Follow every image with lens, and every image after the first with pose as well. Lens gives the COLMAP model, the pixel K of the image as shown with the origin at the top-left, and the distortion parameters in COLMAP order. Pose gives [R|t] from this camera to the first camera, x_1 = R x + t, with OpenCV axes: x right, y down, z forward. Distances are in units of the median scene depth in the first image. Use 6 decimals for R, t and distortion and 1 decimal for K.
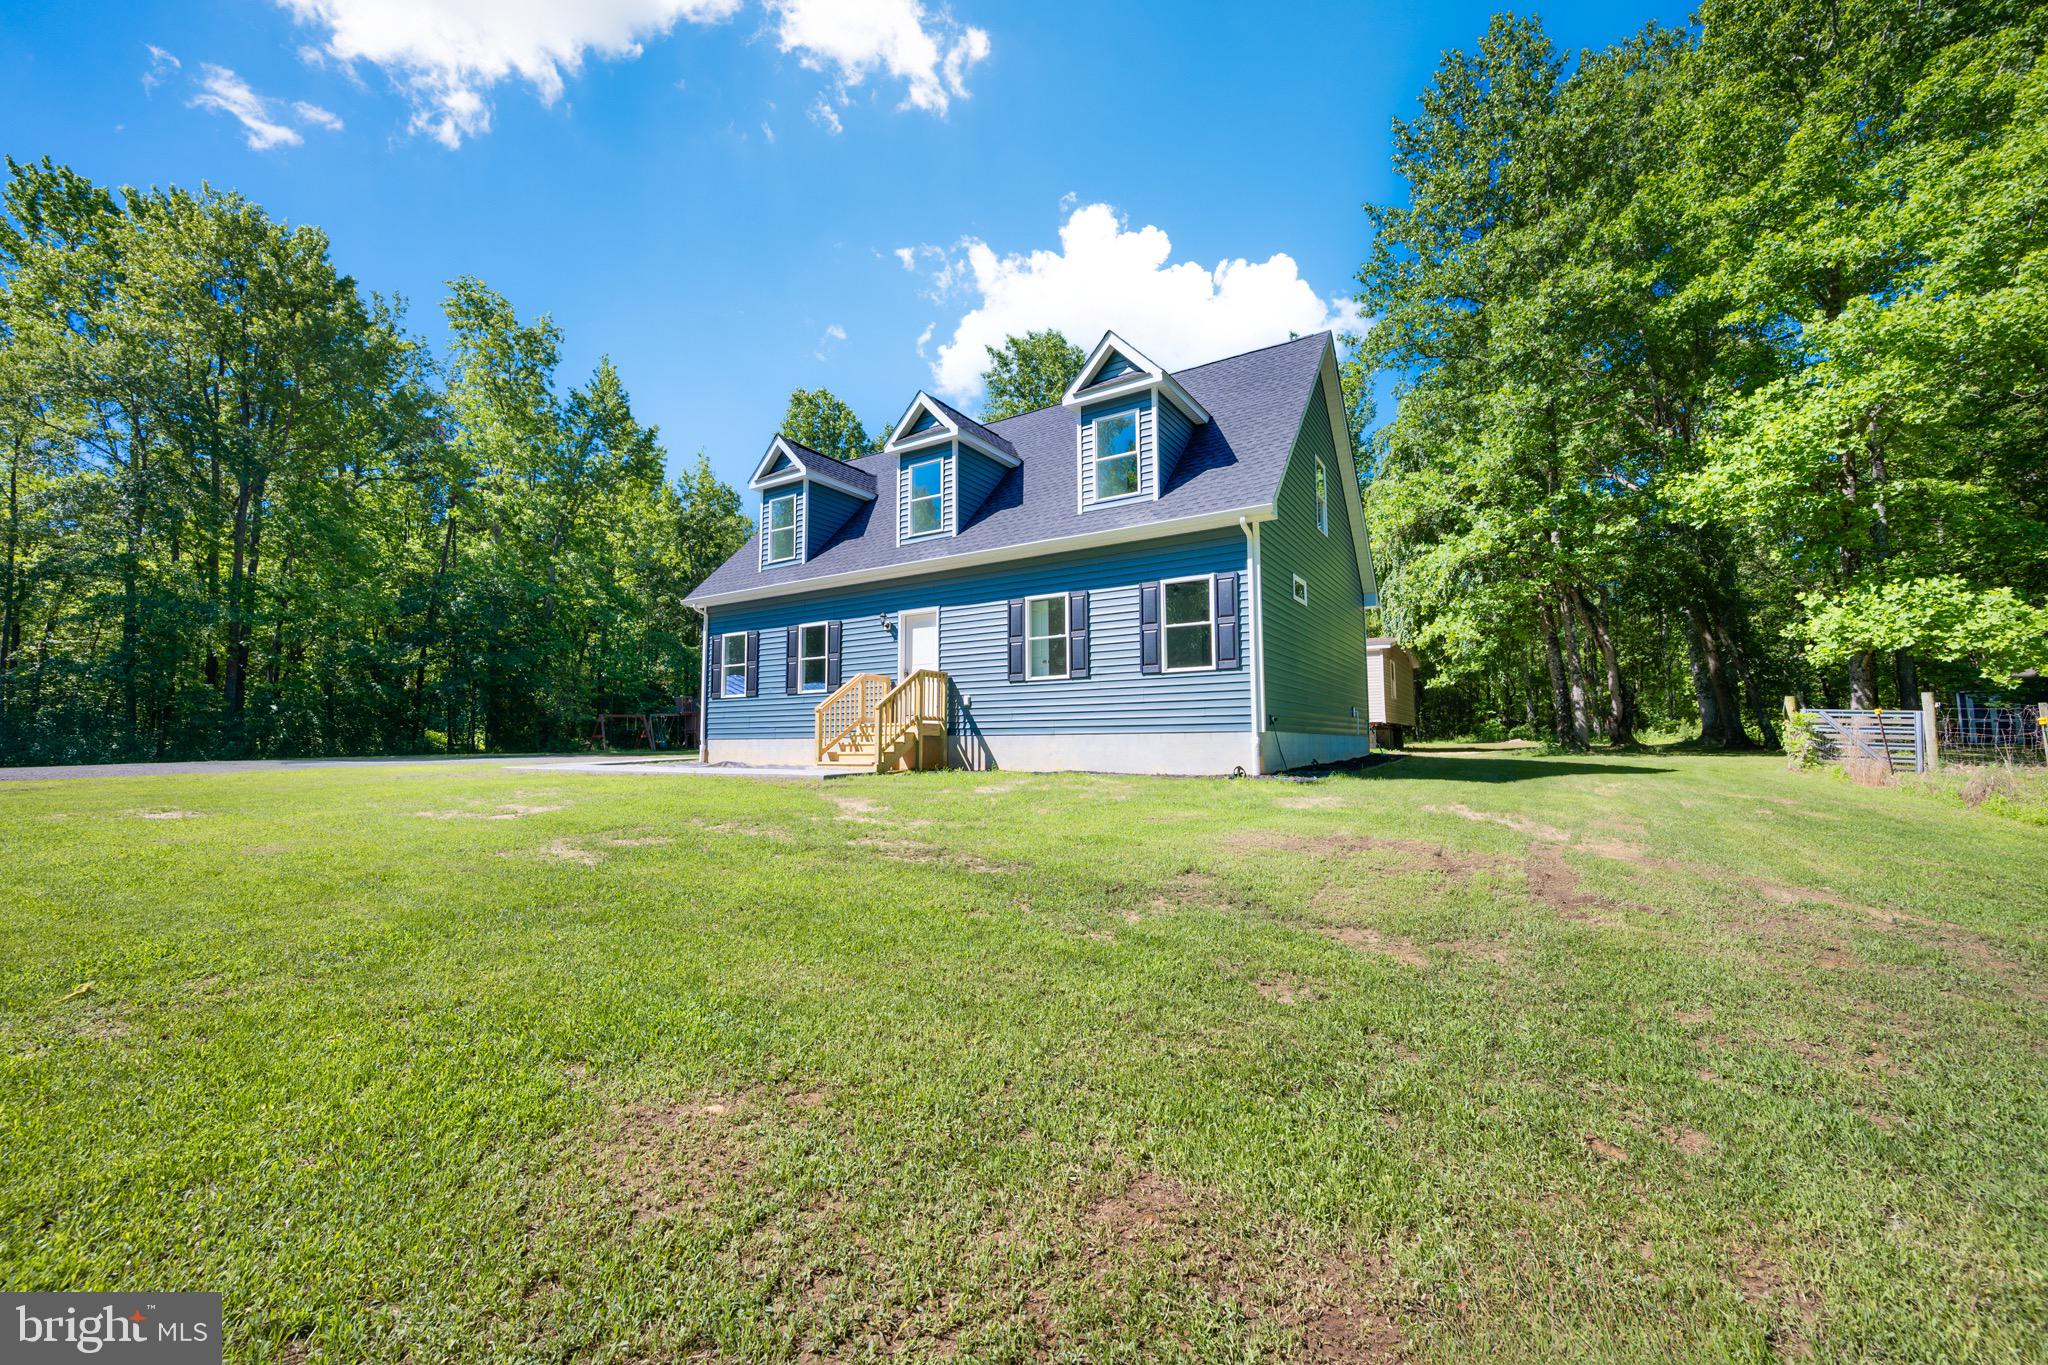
lens RADIAL K [[809.6, 0, 1029.4], [0, 809.6, 691.1], [0, 0, 1]] dist [-0.001008, 0.000173]
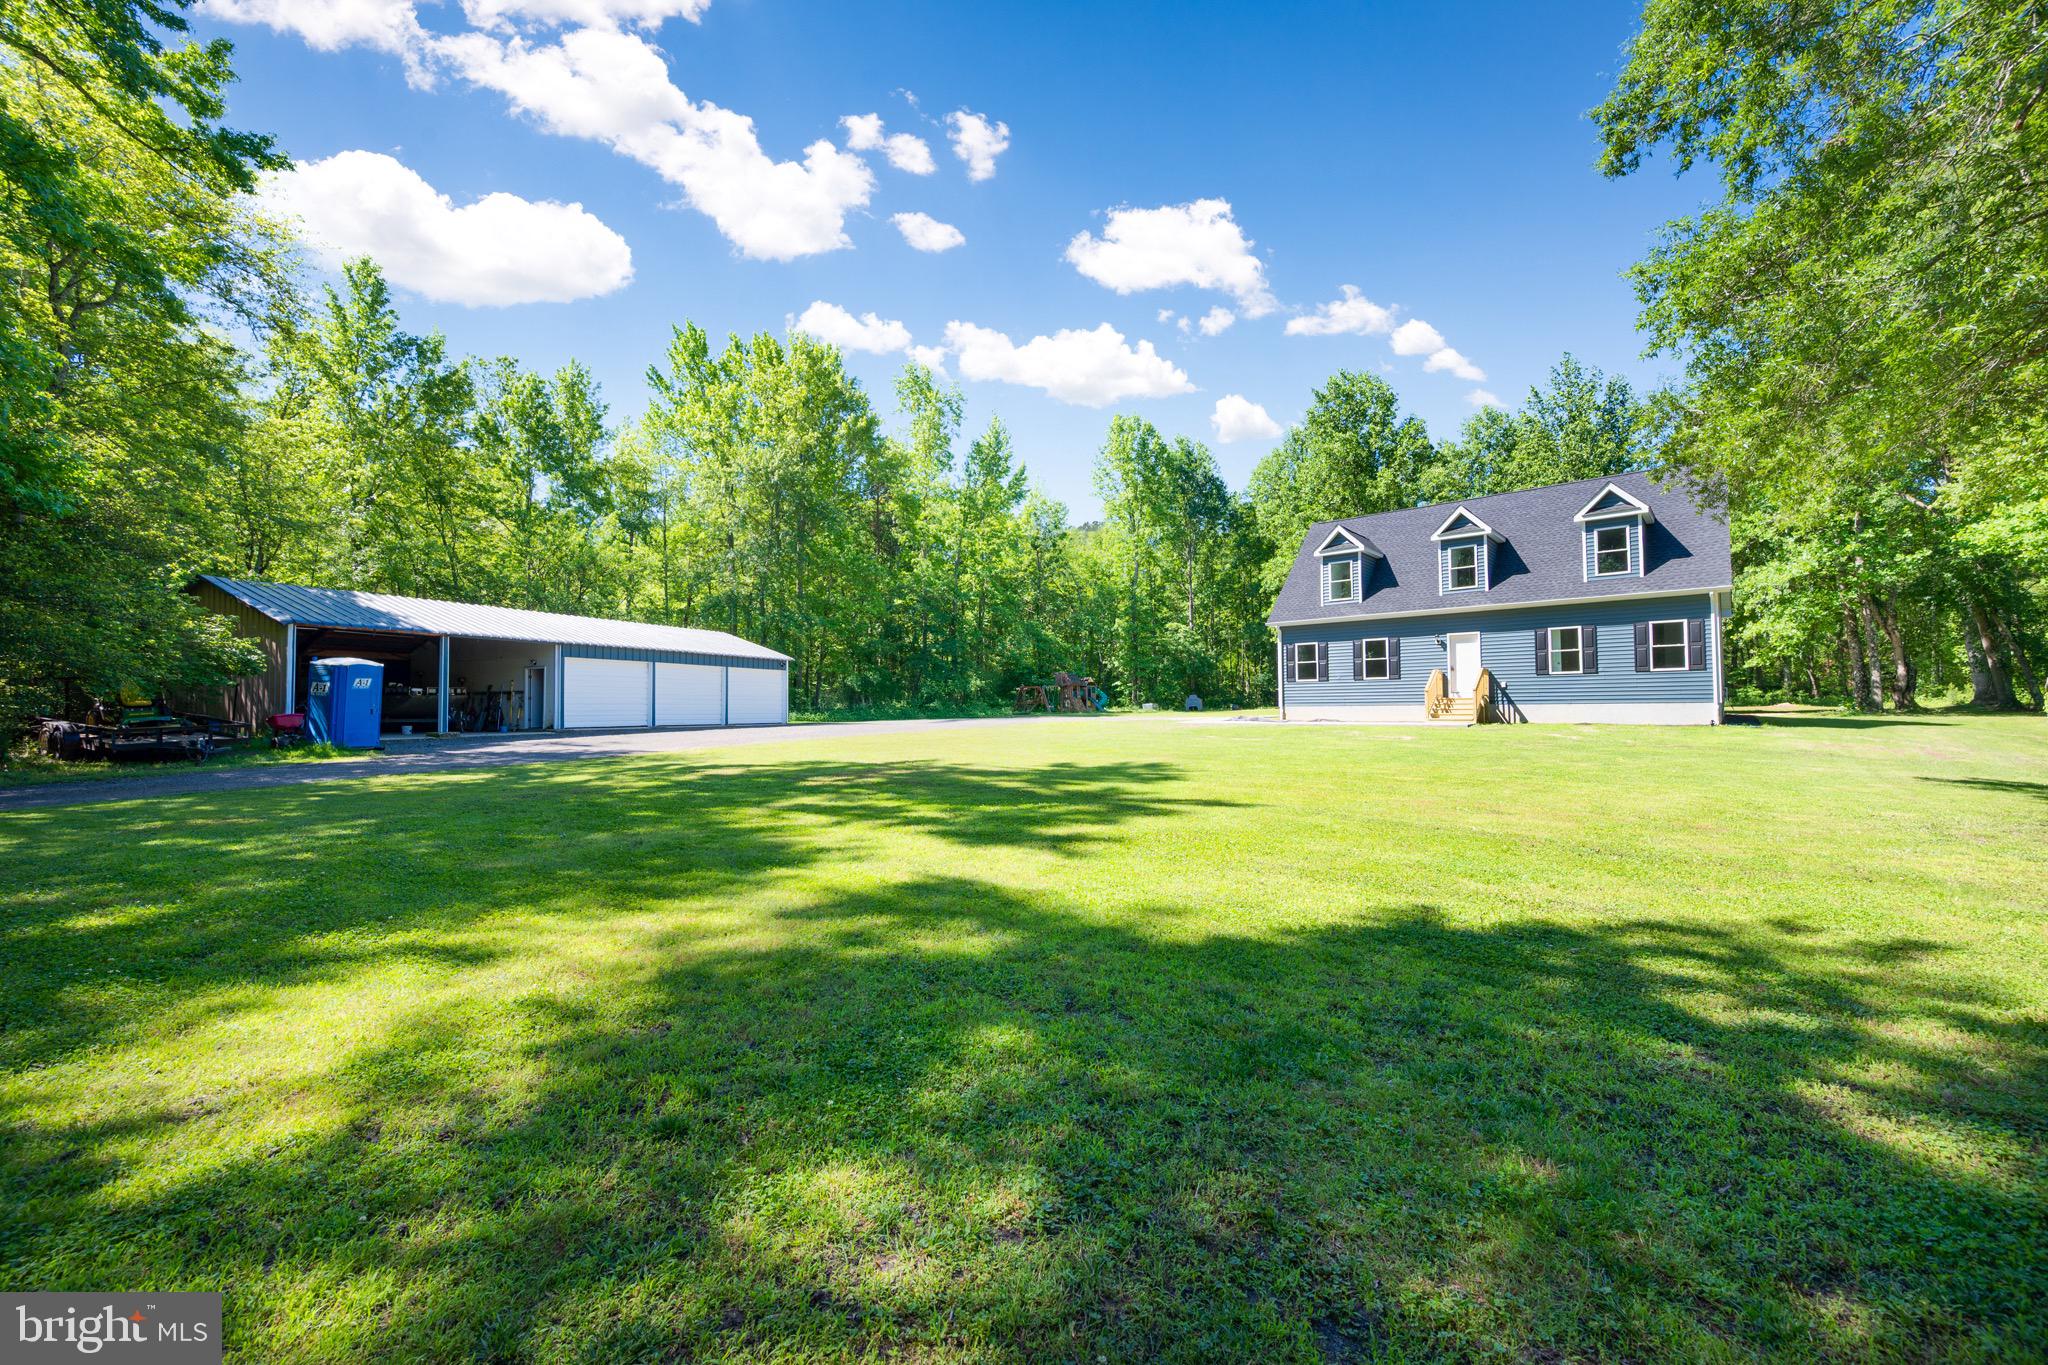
lens RADIAL K [[822.1, 0, 1024.0], [0, 822.1, 682.5], [0, 0, 1]] dist [0.006352, 0.000407]
pose [[0.988867, -0.006355, -0.148667, -0.777915], [0.011958, 0.999250, 0.036826, -0.066603], [0.148322, -0.038194, 0.988201, -0.873057]]
